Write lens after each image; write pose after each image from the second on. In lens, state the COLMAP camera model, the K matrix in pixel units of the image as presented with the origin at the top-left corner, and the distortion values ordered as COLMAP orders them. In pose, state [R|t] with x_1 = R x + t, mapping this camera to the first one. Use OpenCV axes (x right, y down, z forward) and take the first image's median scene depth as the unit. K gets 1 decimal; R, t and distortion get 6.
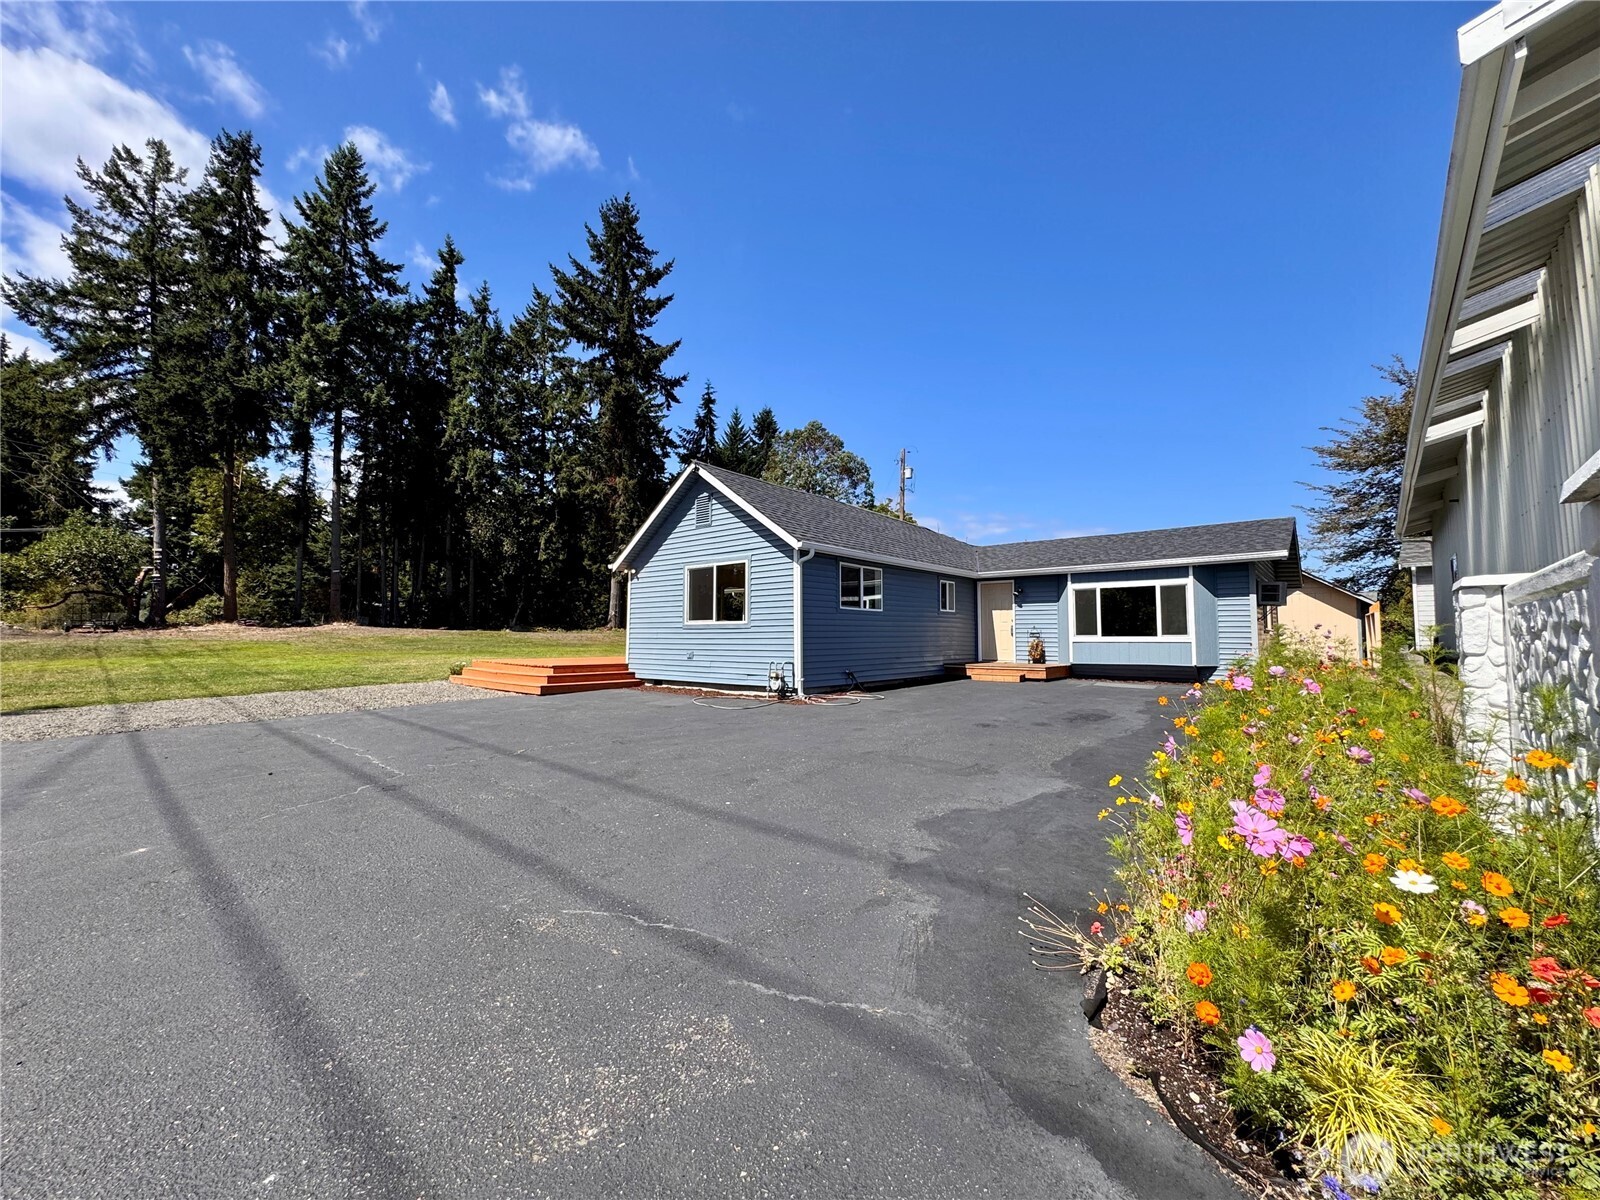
lens RADIAL K [[646.2, 0, 800.0], [0, 646.2, 600.0], [0, 0, 1]] dist [-0.001010, -0.000008]
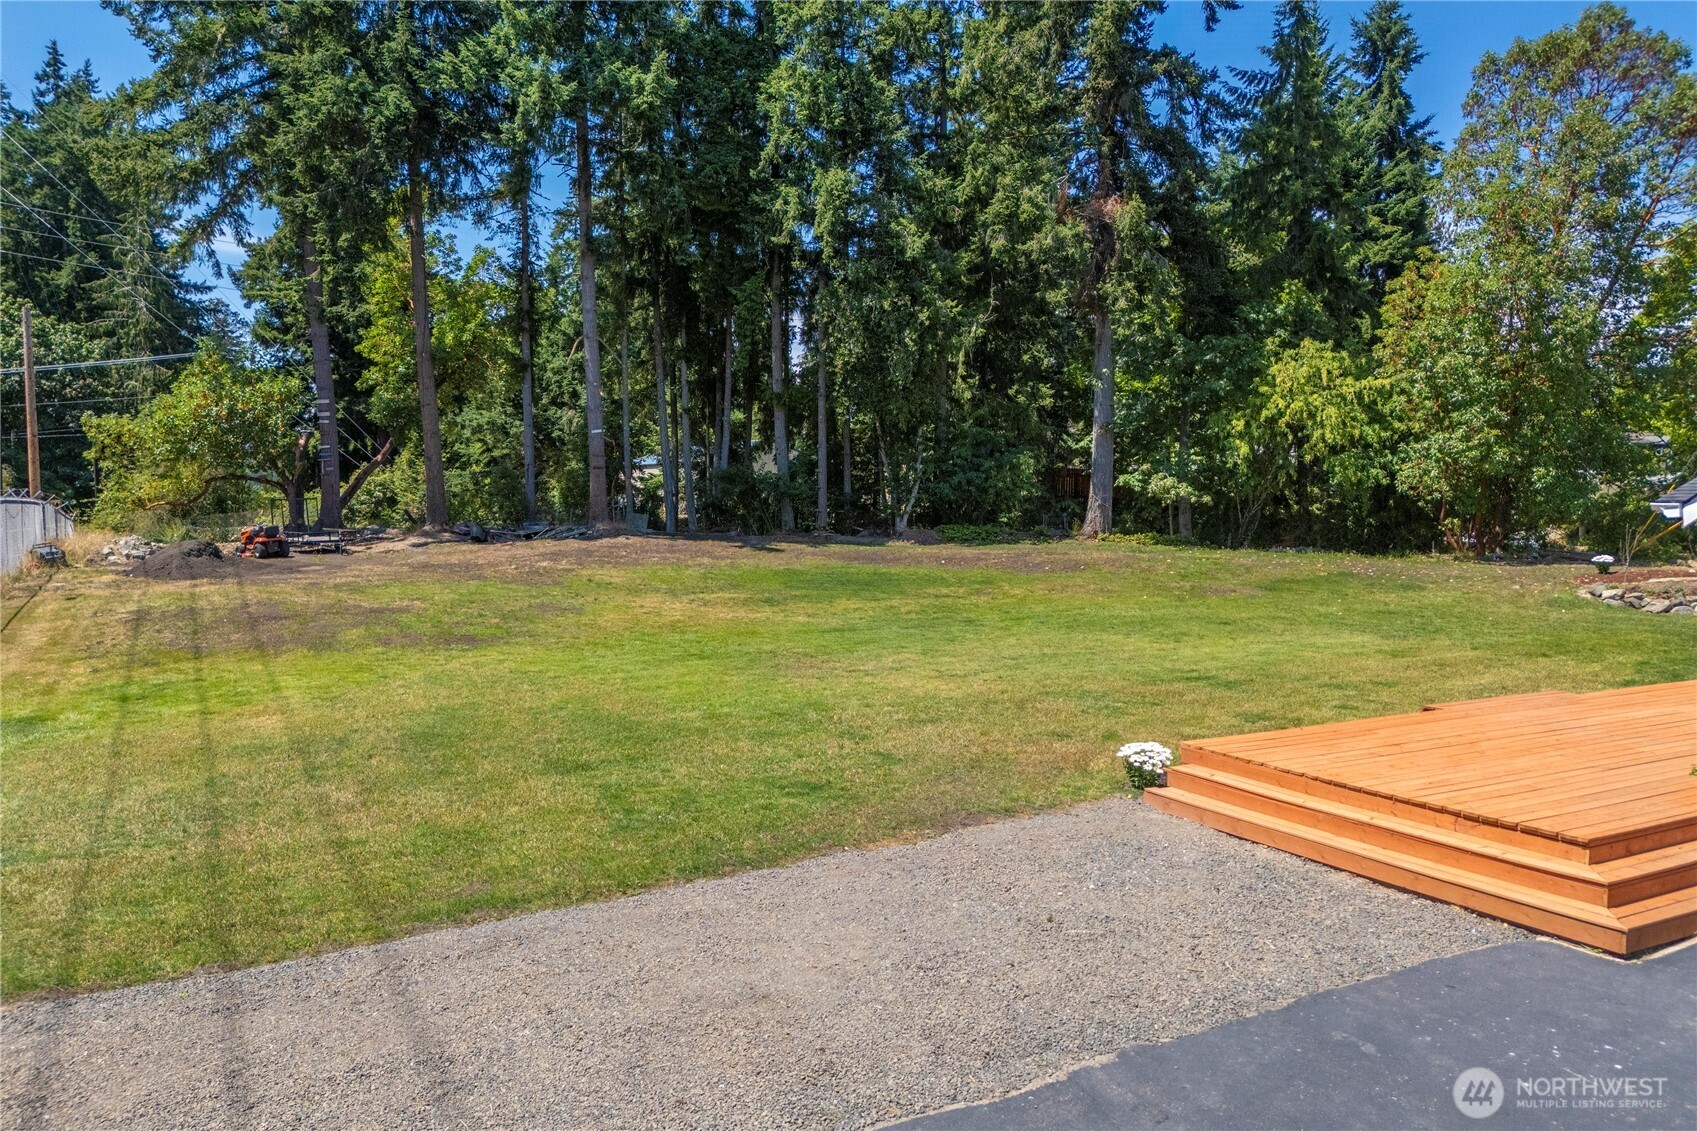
lens RADIAL K [[1246.2, 0, 848.5], [0, 1246.2, 565.5], [0, 0, 1]] dist [0.084163, -0.075920]
pose [[0.942242, 0.011539, -0.334733, -0.441365], [0.026033, 0.993860, 0.107541, -0.100377], [0.333918, -0.110044, 0.936156, 0.229357]]
